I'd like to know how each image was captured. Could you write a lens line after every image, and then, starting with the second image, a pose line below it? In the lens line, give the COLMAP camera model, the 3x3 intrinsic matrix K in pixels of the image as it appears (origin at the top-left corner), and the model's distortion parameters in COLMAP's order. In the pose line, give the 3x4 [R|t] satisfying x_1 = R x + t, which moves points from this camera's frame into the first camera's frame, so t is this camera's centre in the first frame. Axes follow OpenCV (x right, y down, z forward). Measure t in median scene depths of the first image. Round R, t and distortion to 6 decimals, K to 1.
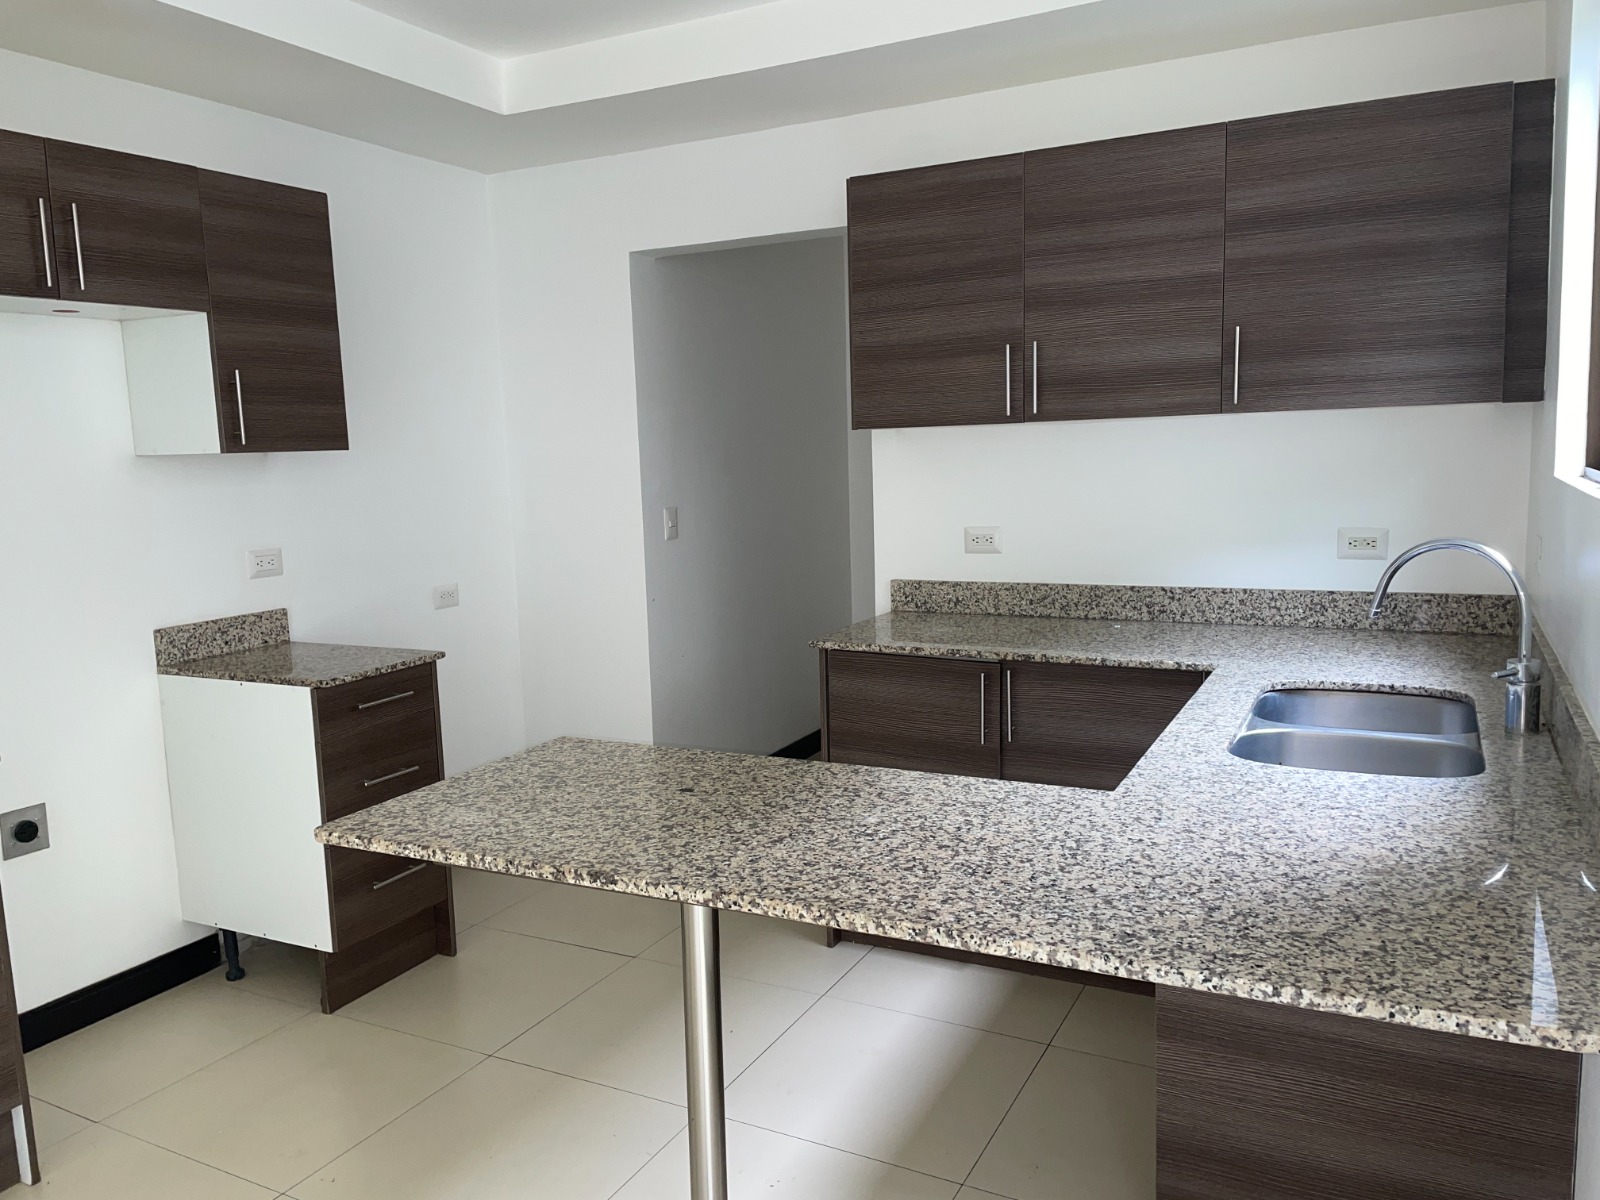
lens RADIAL K [[1206.8, 0, 793.8], [0, 1206.8, 592.2], [0, 0, 1]] dist [0.031460, -0.007893]
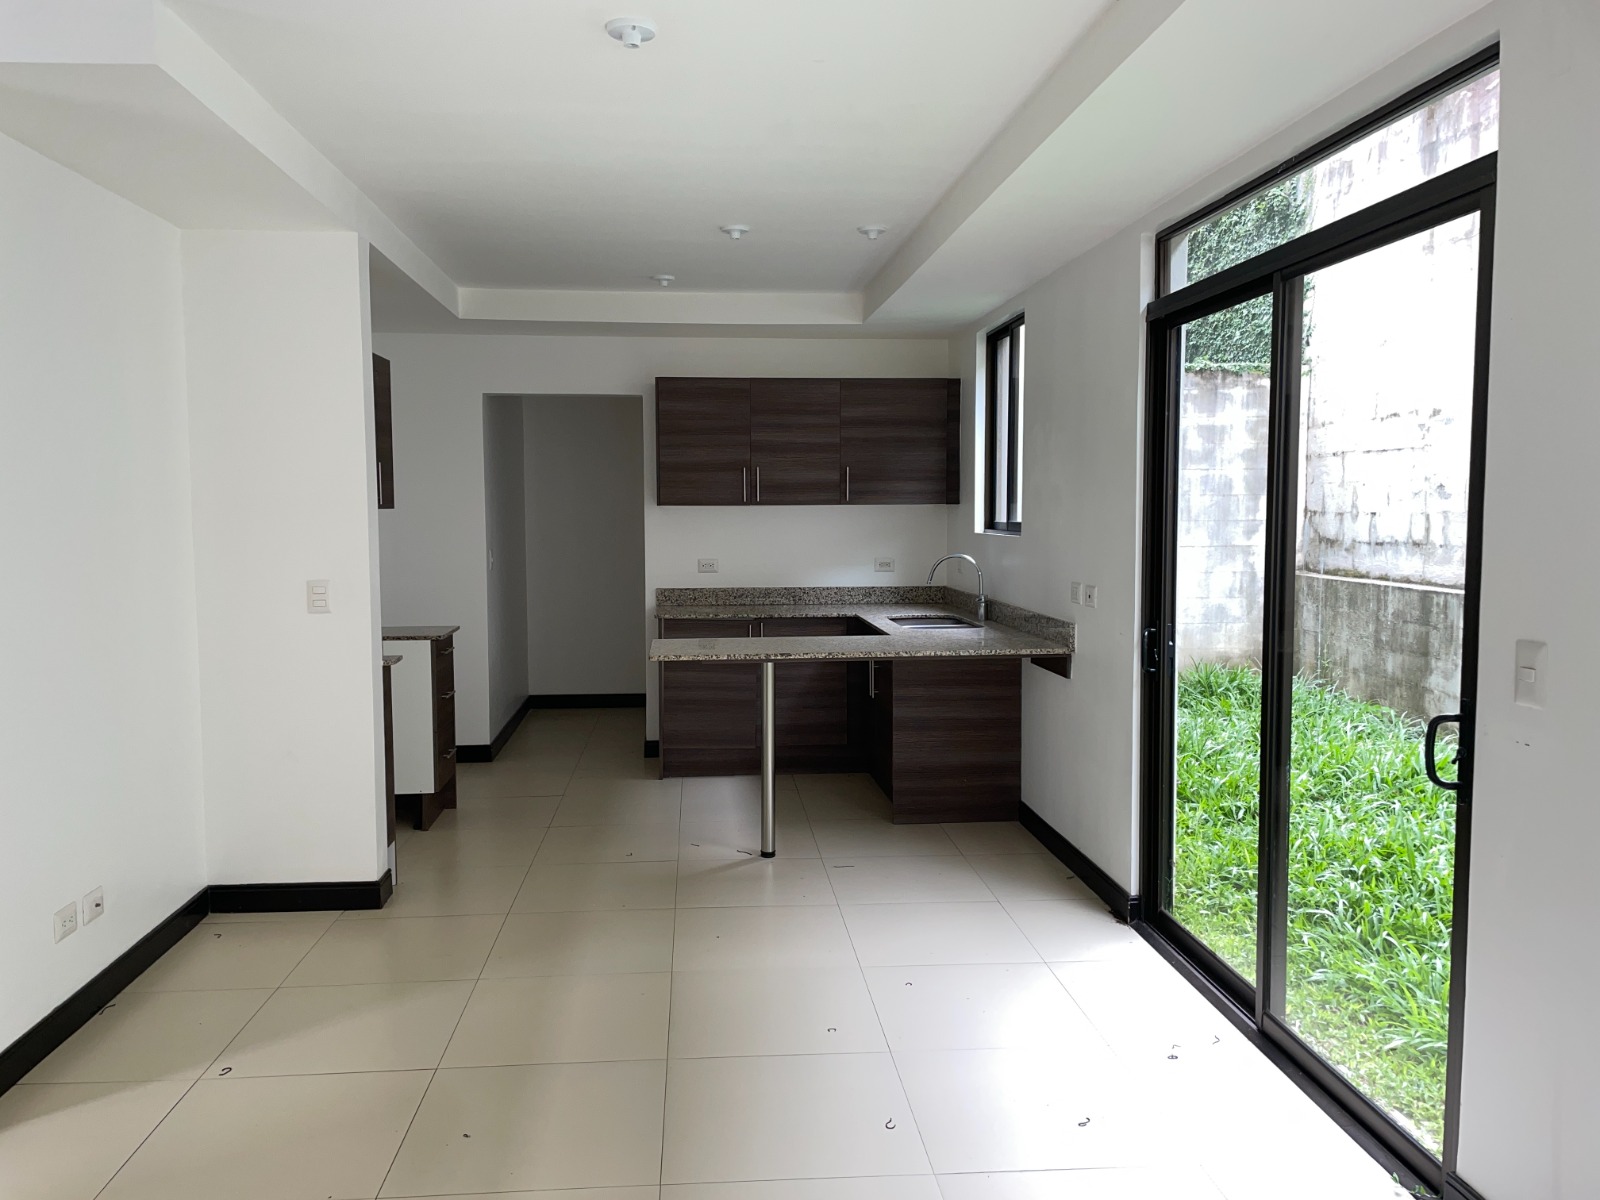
lens RADIAL K [[1206.8, 0, 793.8], [0, 1206.8, 592.2], [0, 0, 1]] dist [0.031460, -0.007893]
pose [[0.838481, -0.008382, 0.544866, -0.886965], [0.043333, 0.997741, -0.051336, 0.117766], [-0.543205, 0.066655, 0.836950, -0.763805]]
